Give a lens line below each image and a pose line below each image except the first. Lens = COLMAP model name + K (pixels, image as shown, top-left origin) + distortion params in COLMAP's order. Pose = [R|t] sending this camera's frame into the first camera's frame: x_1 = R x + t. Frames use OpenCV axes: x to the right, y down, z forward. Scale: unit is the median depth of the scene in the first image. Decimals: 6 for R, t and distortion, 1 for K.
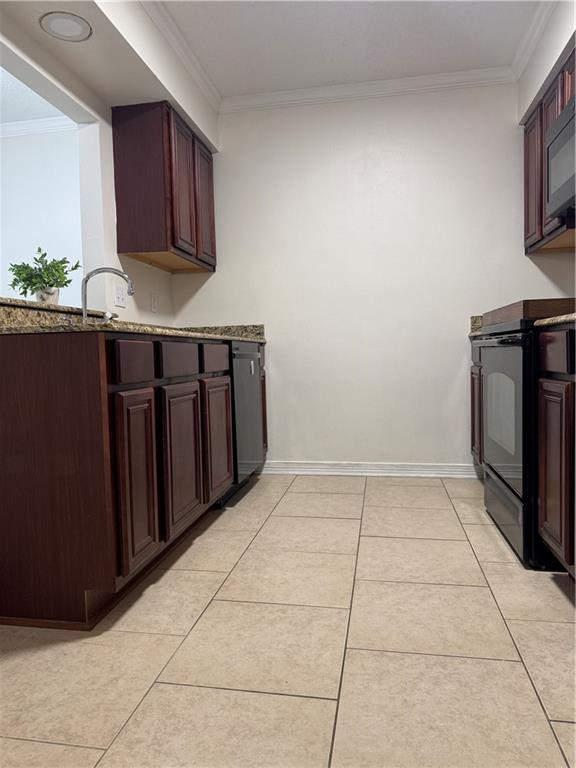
lens RADIAL K [[542.6, 0, 288.4], [0, 542.6, 383.3], [0, 0, 1]] dist [-0.001306, -0.000637]
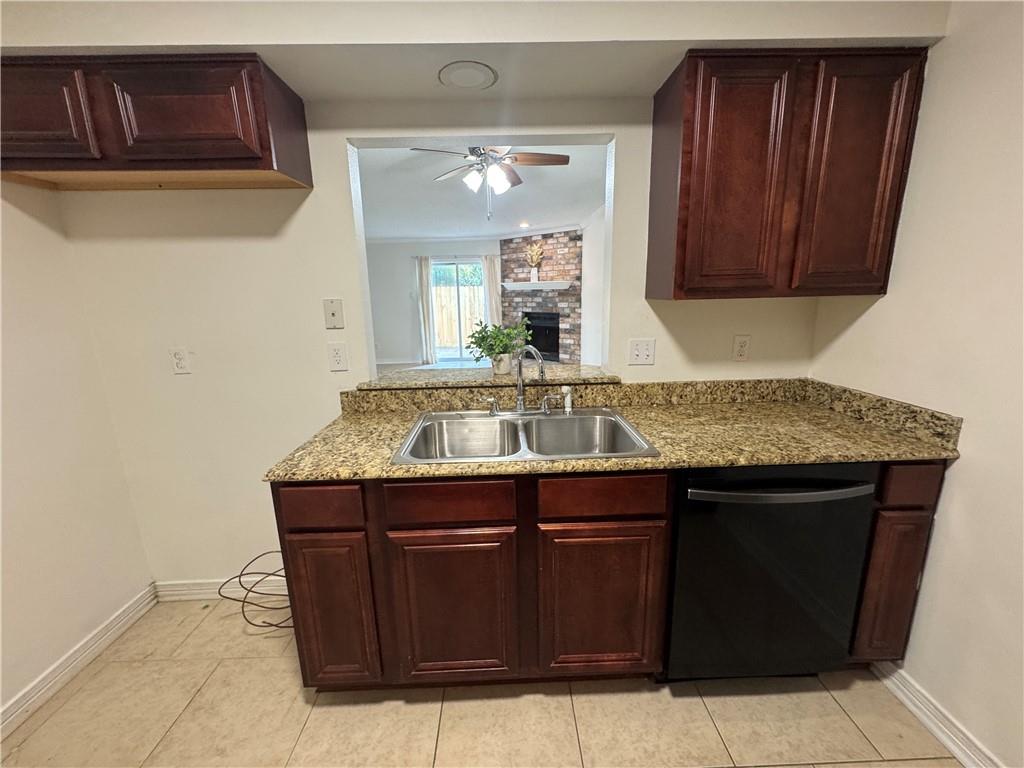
lens RADIAL K [[410.9, 0, 512.3], [0, 410.9, 386.8], [0, 0, 1]] dist [-0.000966, 0.000220]
pose [[0.189101, 0.228933, -0.954898, 0.320527], [-0.030935, 0.973350, 0.227230, -0.316467], [0.981470, -0.013429, 0.191143, 0.906123]]
